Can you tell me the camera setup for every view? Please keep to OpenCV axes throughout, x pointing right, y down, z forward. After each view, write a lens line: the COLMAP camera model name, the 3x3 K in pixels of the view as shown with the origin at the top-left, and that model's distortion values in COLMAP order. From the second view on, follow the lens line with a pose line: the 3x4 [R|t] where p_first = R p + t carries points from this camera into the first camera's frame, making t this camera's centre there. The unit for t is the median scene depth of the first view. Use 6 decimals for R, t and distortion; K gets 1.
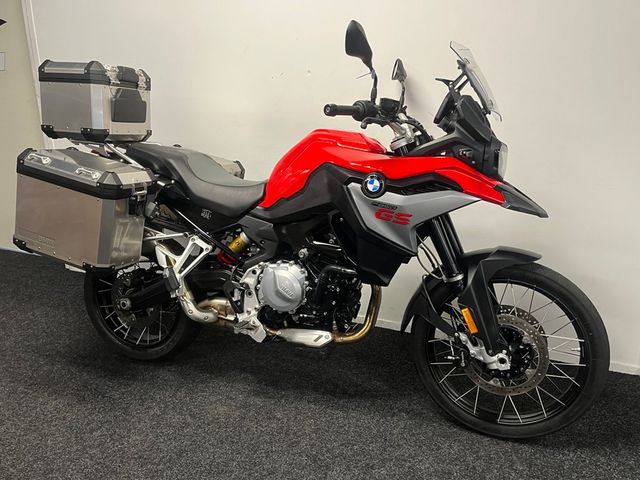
lens RADIAL K [[561.1, 0, 320.2], [0, 561.1, 240.3], [0, 0, 1]] dist [0.059910, 0.001963]
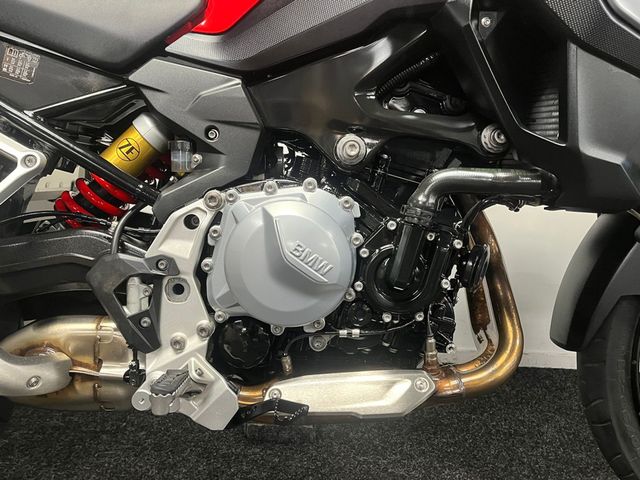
lens RADIAL K [[561.1, 0, 319.1], [0, 561.1, 239.0], [0, 0, 1]] dist [0.059910, 0.001963]
pose [[0.938887, -0.056514, 0.339554, -0.159968], [0.083449, 0.994374, -0.065243, 0.094675], [-0.333957, 0.089592, 0.938321, 0.652326]]
